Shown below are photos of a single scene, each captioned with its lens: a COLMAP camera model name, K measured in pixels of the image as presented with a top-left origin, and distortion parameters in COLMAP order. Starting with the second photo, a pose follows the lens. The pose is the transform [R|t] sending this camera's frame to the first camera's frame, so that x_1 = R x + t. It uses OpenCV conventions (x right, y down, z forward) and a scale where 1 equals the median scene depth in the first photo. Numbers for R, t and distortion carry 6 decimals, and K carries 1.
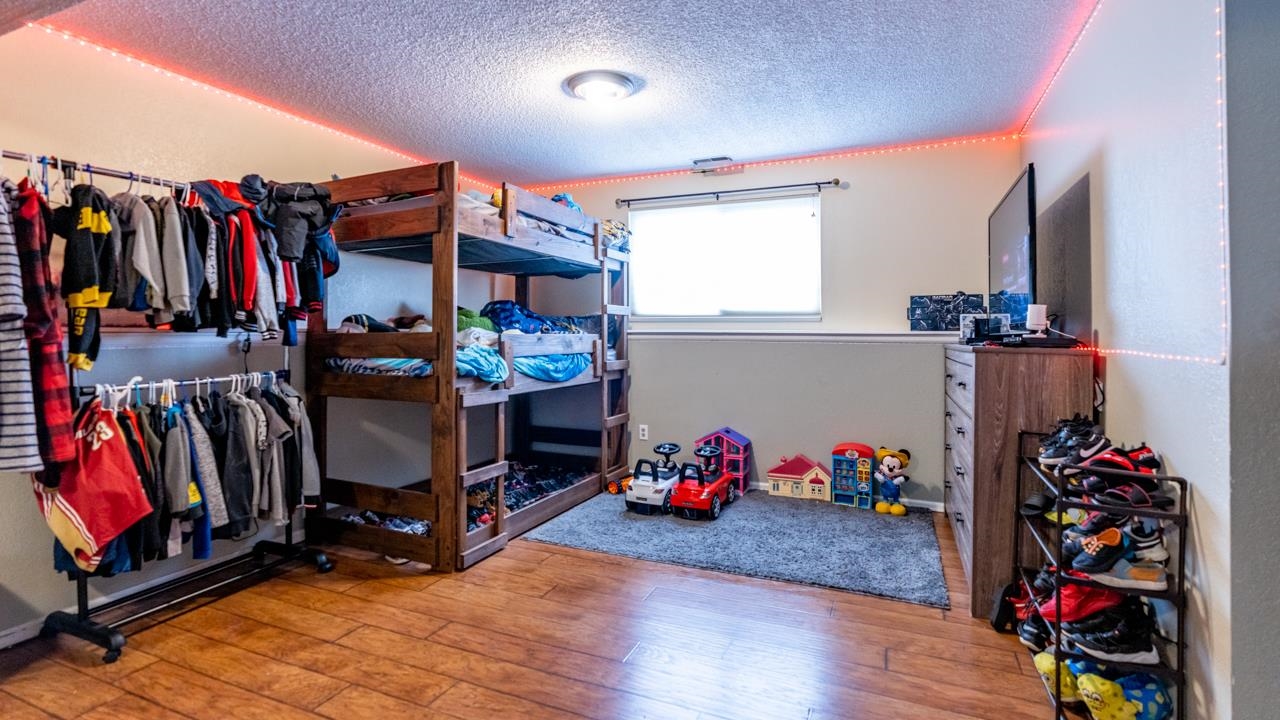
lens RADIAL K [[592.5, 0, 639.0], [0, 592.5, 347.4], [0, 0, 1]] dist [-0.006143, 0.002521]
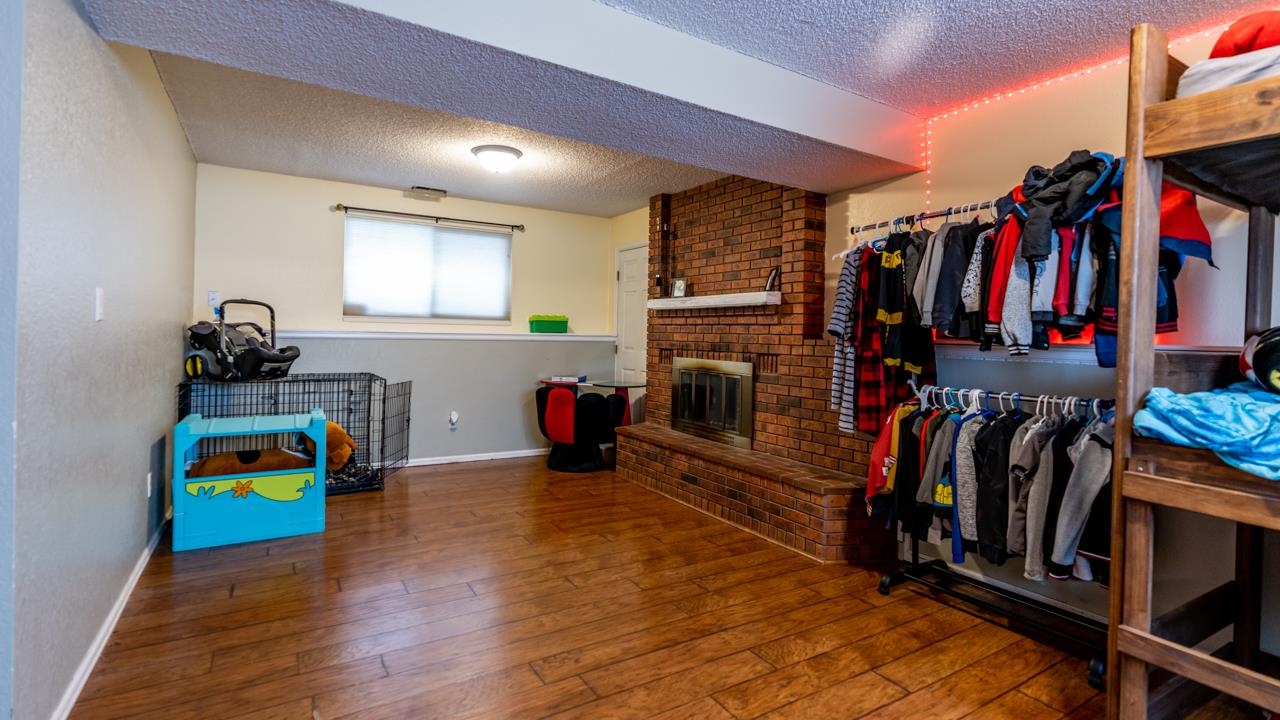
lens RADIAL K [[592.5, 0, 636.1], [0, 592.5, 354.5], [0, 0, 1]] dist [-0.006143, 0.002521]
pose [[-0.581457, 0.009499, -0.813521, 0.461447], [-0.042282, 0.998228, 0.041877, -0.031245], [0.812477, 0.058747, -0.580025, 1.189791]]
